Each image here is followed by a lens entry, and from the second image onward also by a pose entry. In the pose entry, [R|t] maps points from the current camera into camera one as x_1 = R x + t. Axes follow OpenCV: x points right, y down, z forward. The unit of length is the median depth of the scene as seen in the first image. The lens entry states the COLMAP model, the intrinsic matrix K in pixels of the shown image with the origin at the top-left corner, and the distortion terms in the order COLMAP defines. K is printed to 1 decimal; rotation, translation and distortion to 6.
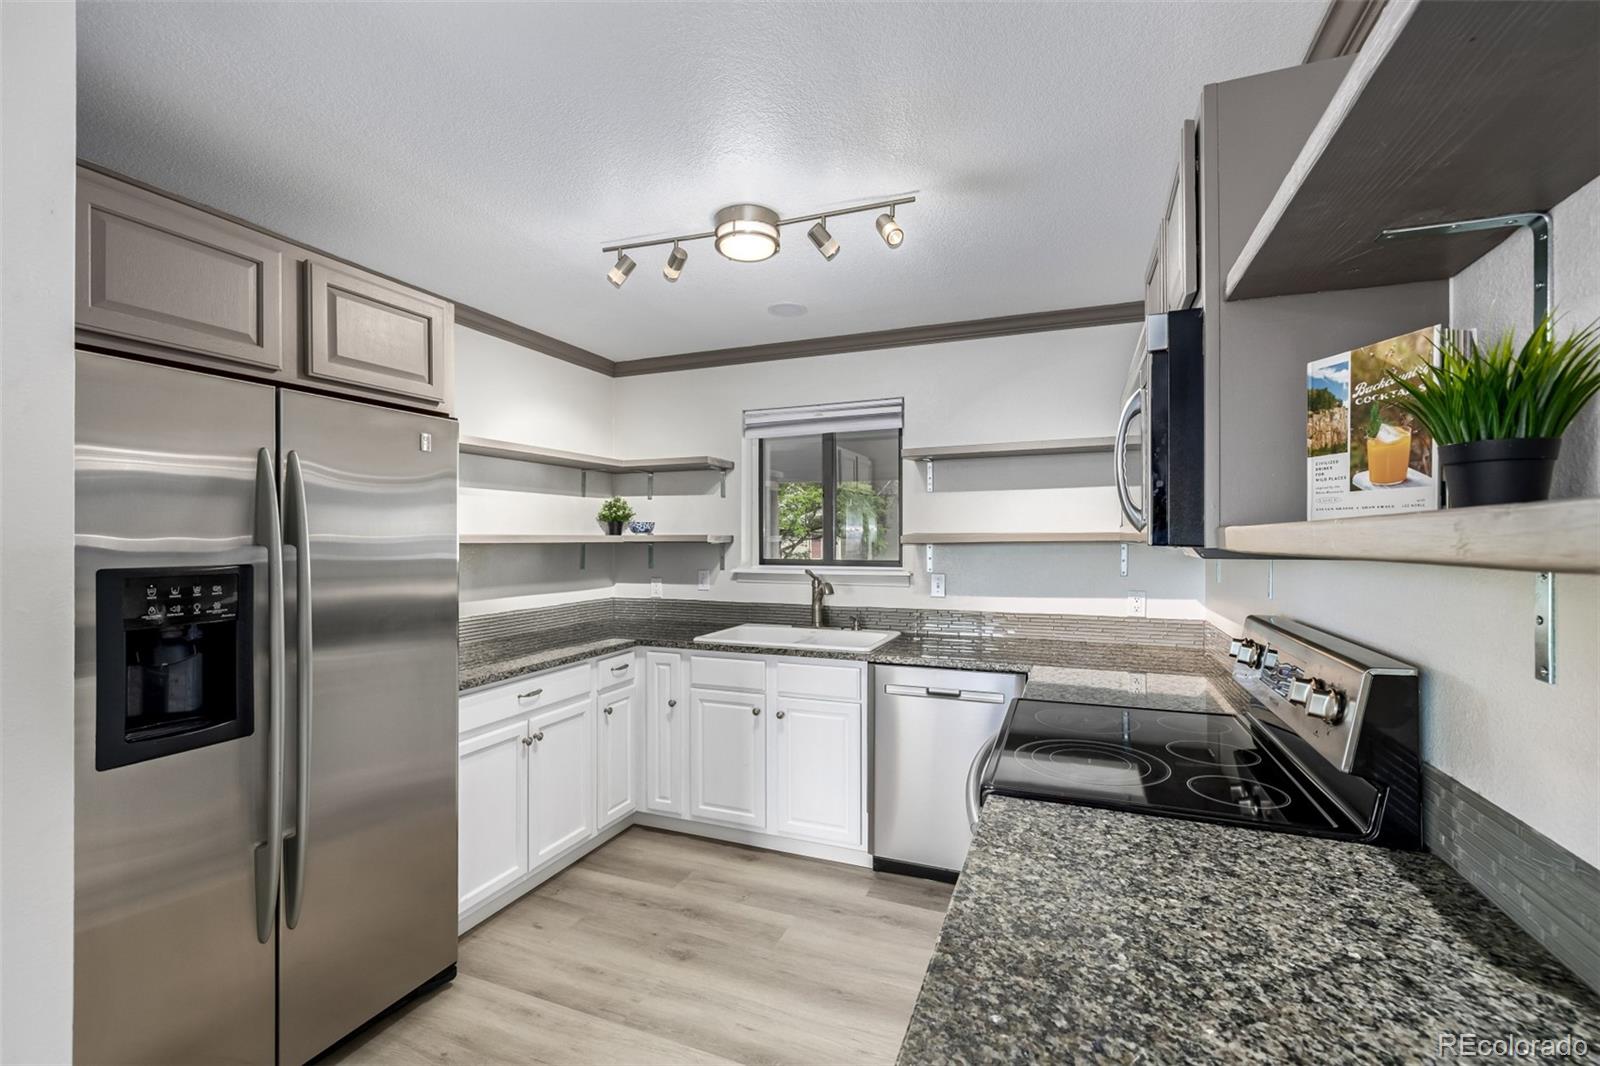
lens RADIAL K [[677.9, 0, 805.8], [0, 677.9, 535.9], [0, 0, 1]] dist [0.001882, -0.000565]
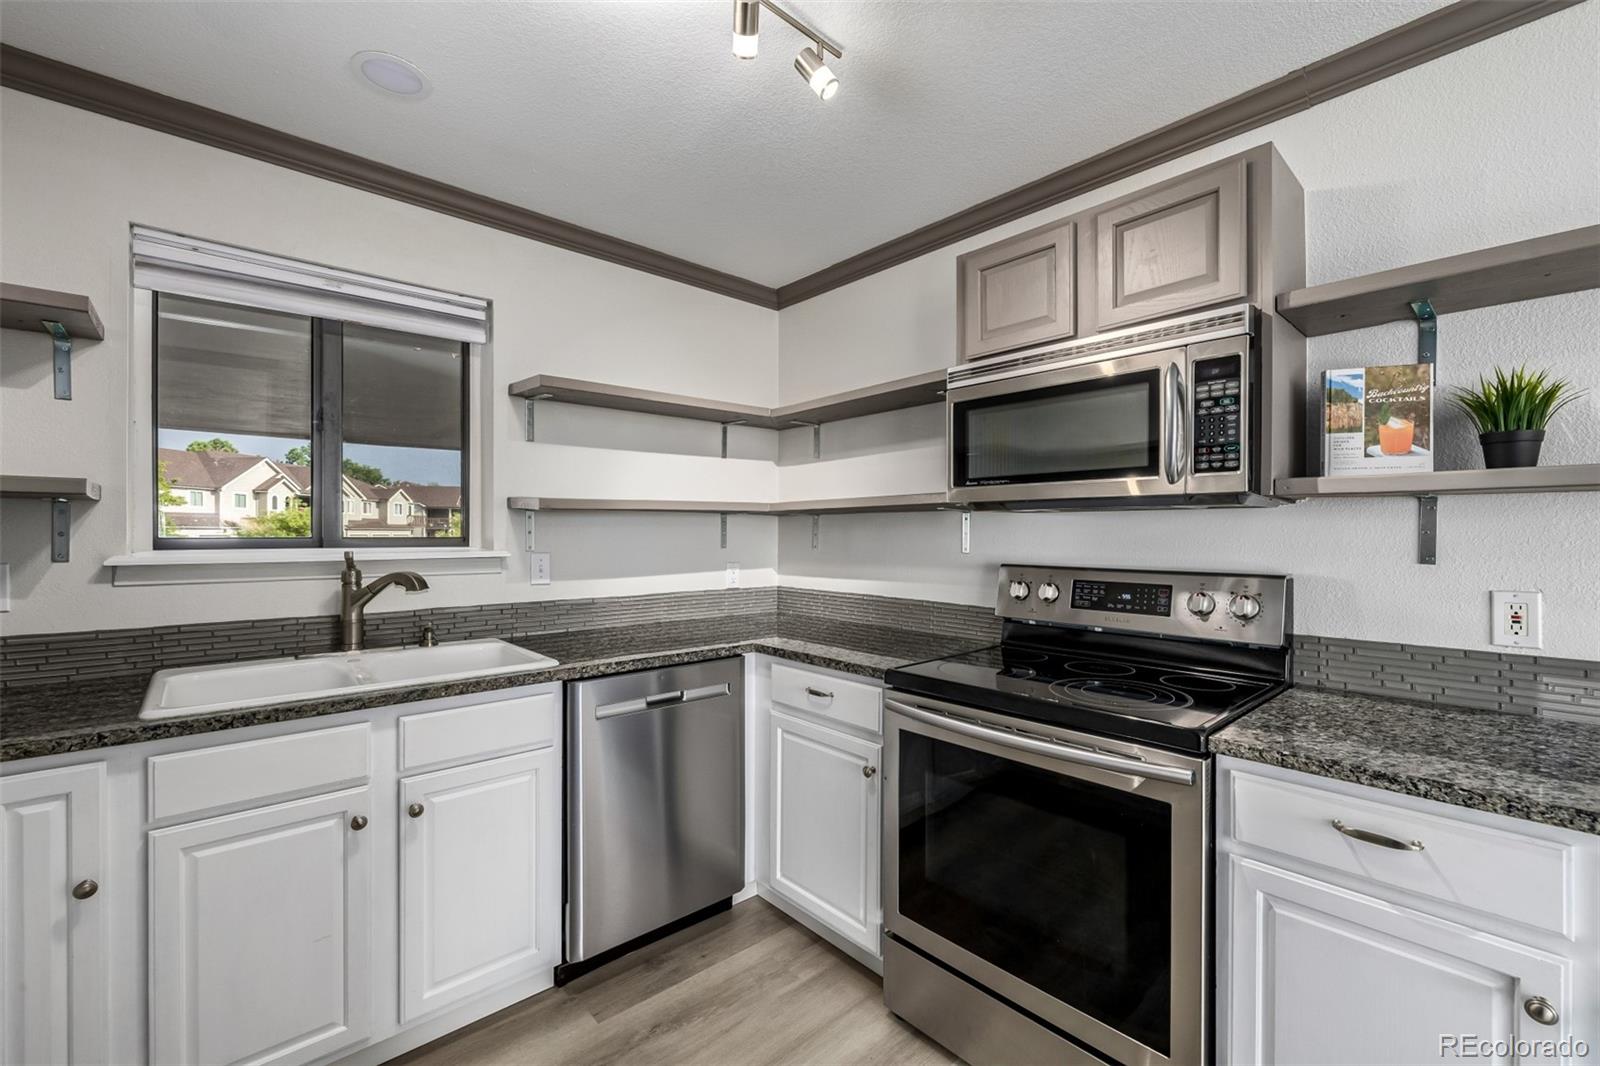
lens RADIAL K [[677.9, 0, 801.9], [0, 677.9, 535.6], [0, 0, 1]] dist [0.001882, -0.000565]
pose [[0.453557, -0.003620, 0.891220, -1.097056], [-0.004176, 0.999972, 0.006187, 0.102249], [-0.891217, -0.006527, 0.453529, 1.338733]]
